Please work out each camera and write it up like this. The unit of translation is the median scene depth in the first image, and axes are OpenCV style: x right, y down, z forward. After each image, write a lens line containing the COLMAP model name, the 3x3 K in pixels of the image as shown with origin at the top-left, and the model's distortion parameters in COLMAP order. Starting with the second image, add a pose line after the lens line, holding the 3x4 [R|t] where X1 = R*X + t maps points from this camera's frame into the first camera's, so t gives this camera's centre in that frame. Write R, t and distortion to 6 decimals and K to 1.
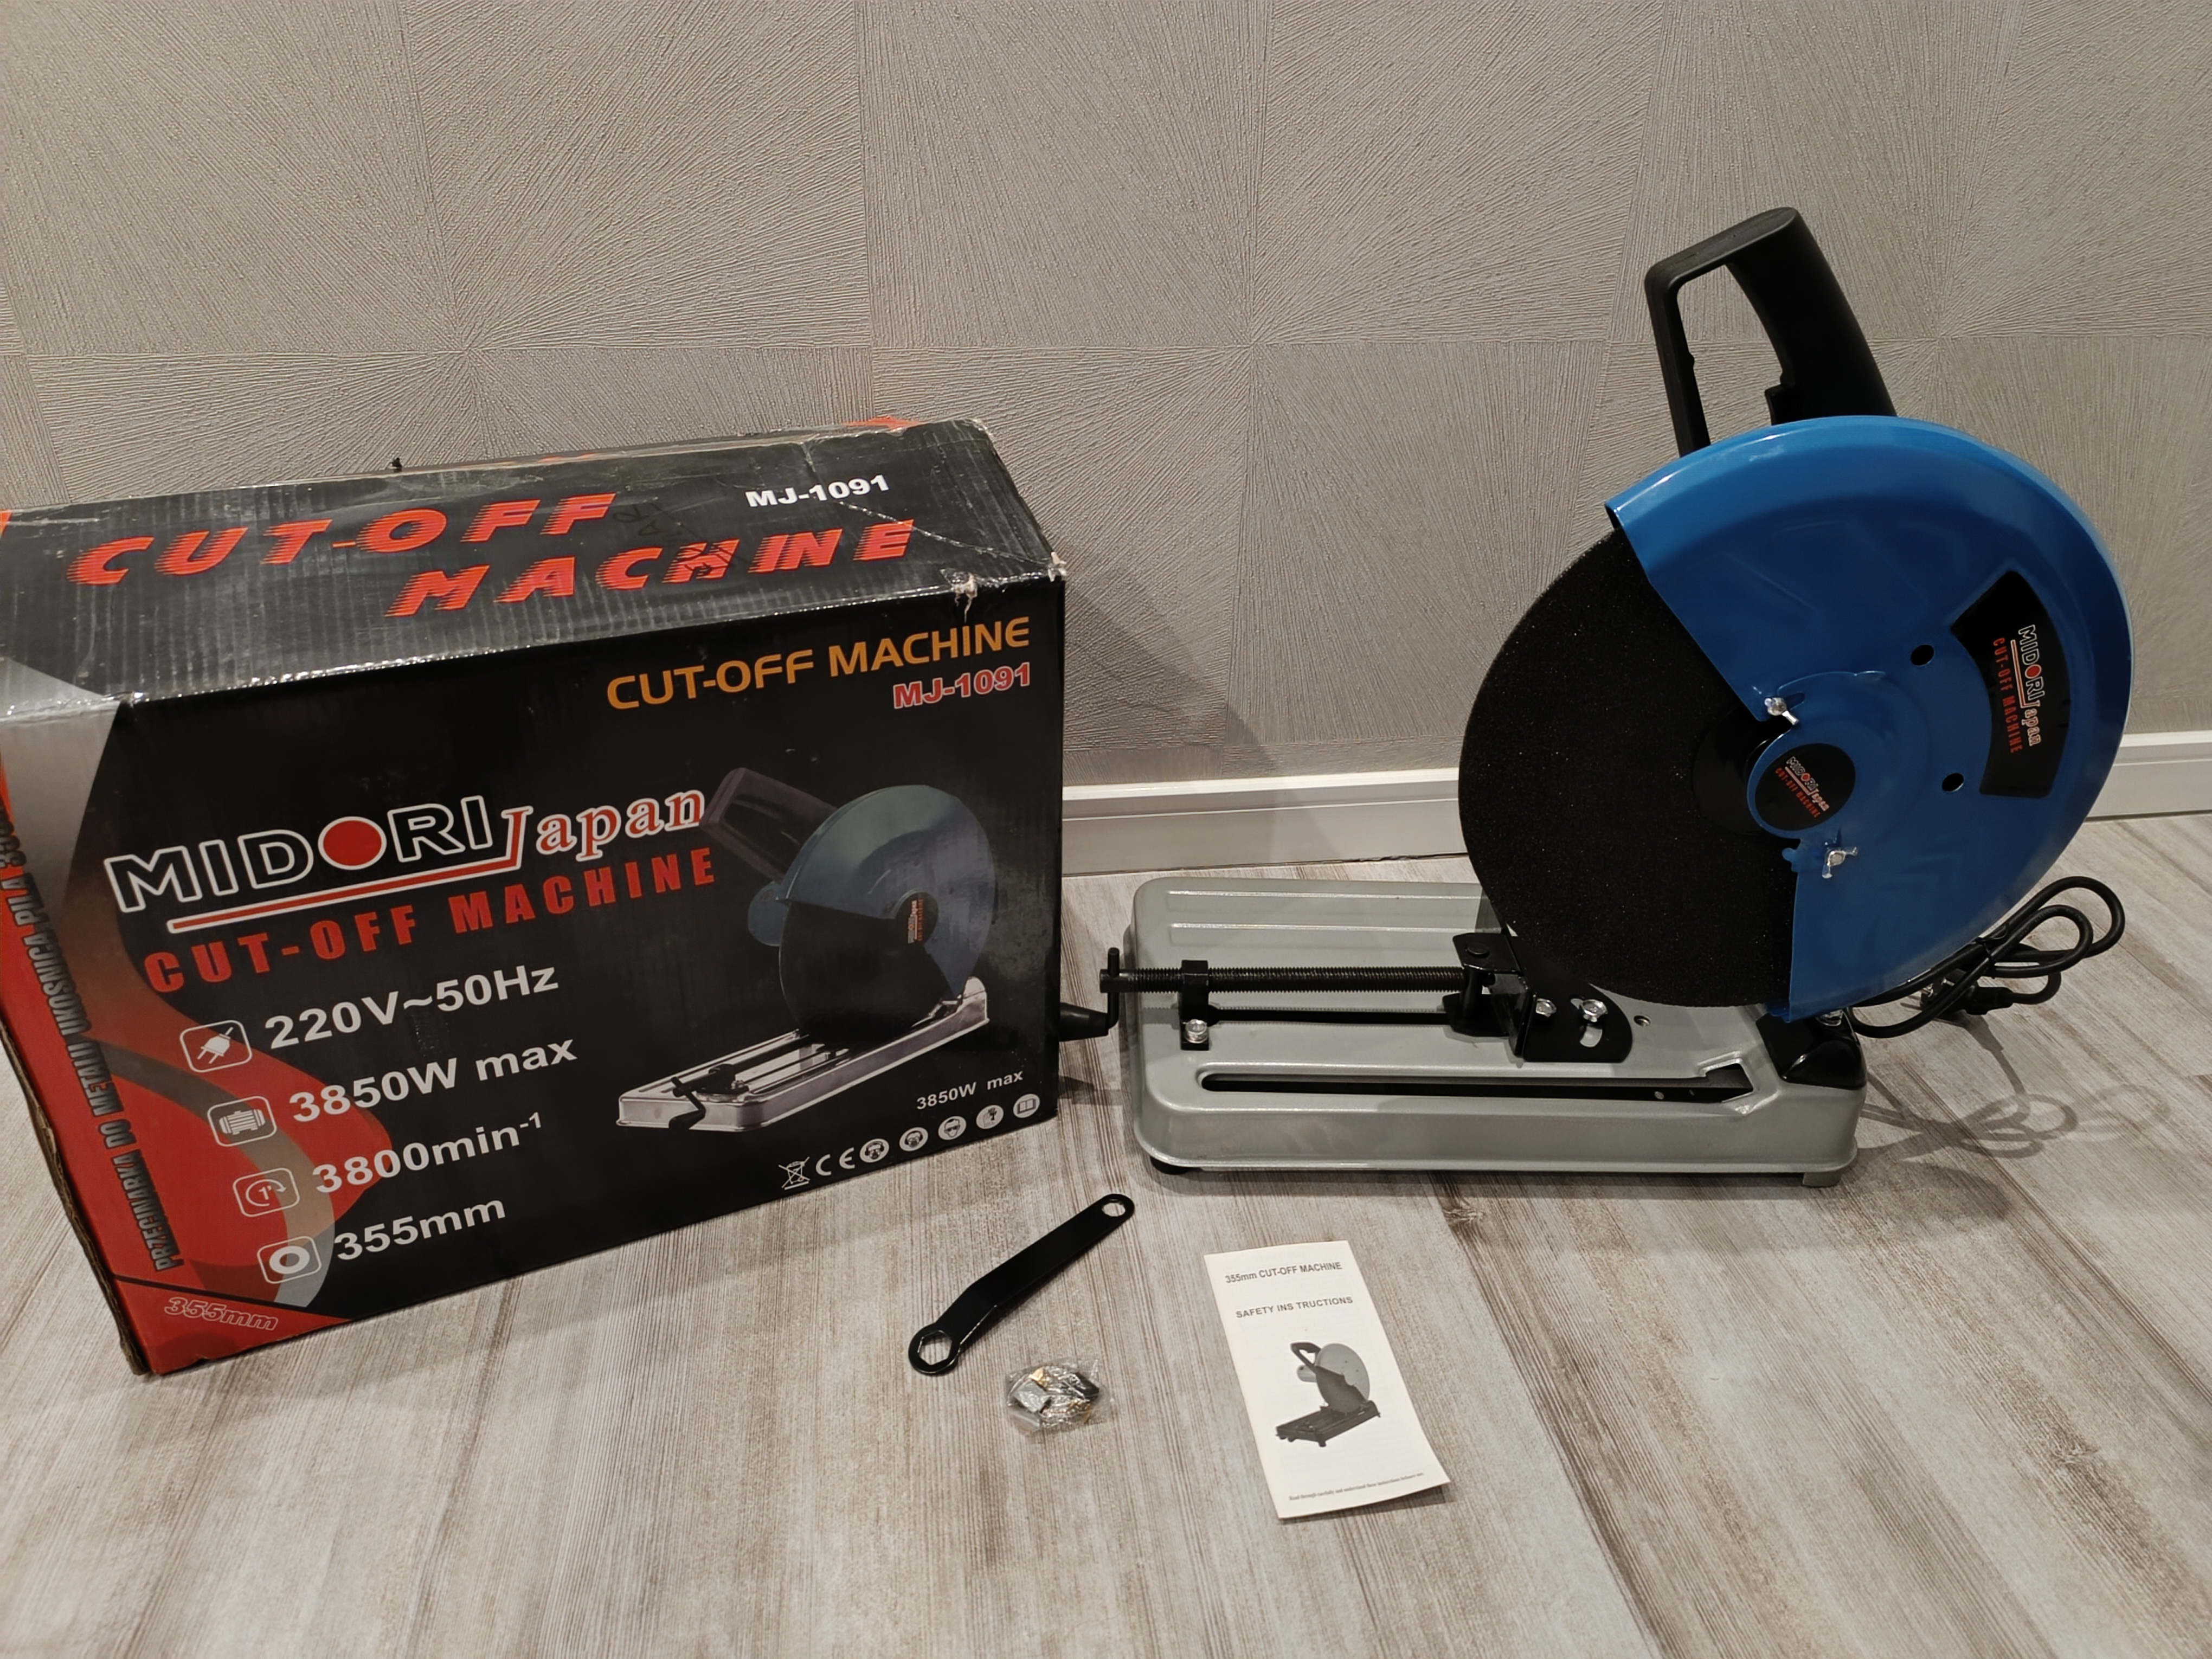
lens RADIAL K [[1507.4, 0, 1110.0], [0, 1507.4, 815.2], [0, 0, 1]] dist [0.010026, -0.024562]
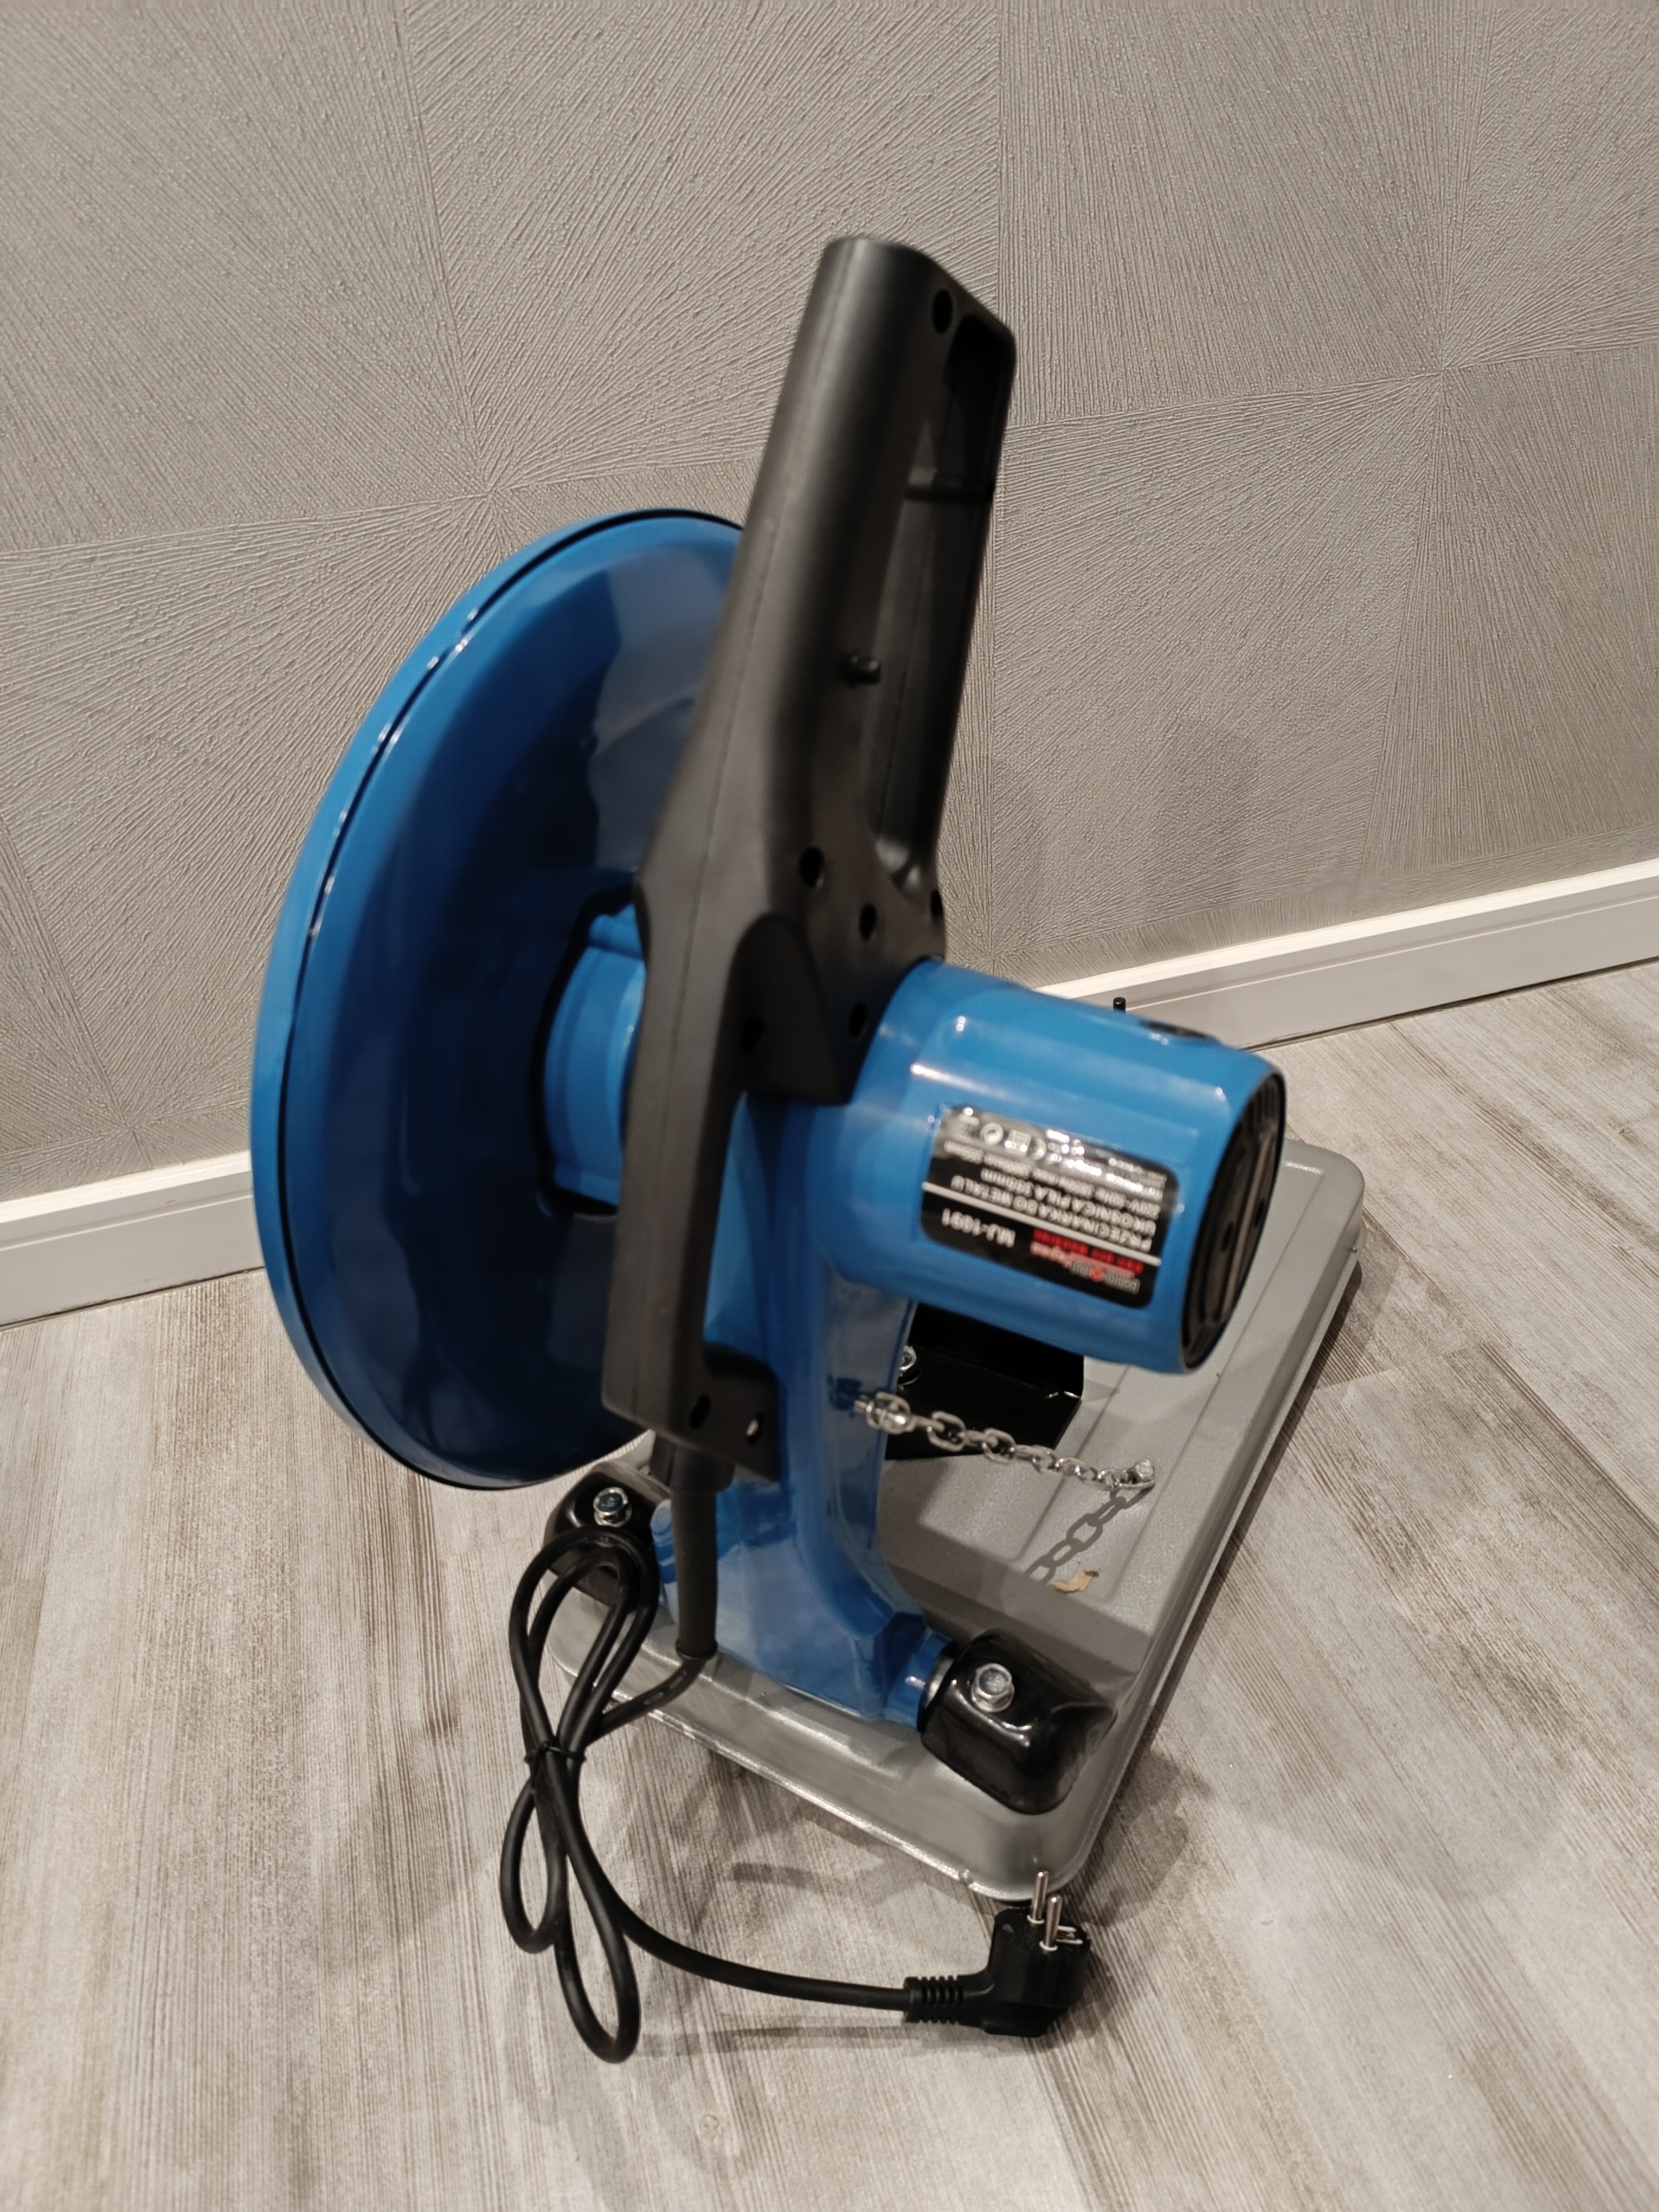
lens RADIAL K [[1505.5, 0, 829.5], [0, 1505.5, 1116.6], [0, 0, 1]] dist [0.010316, -0.024108]
pose [[0.986899, -0.145973, 0.068717, 0.192501], [0.137797, 0.984154, 0.111588, -0.103855], [-0.083917, -0.100657, 0.991376, 0.331373]]
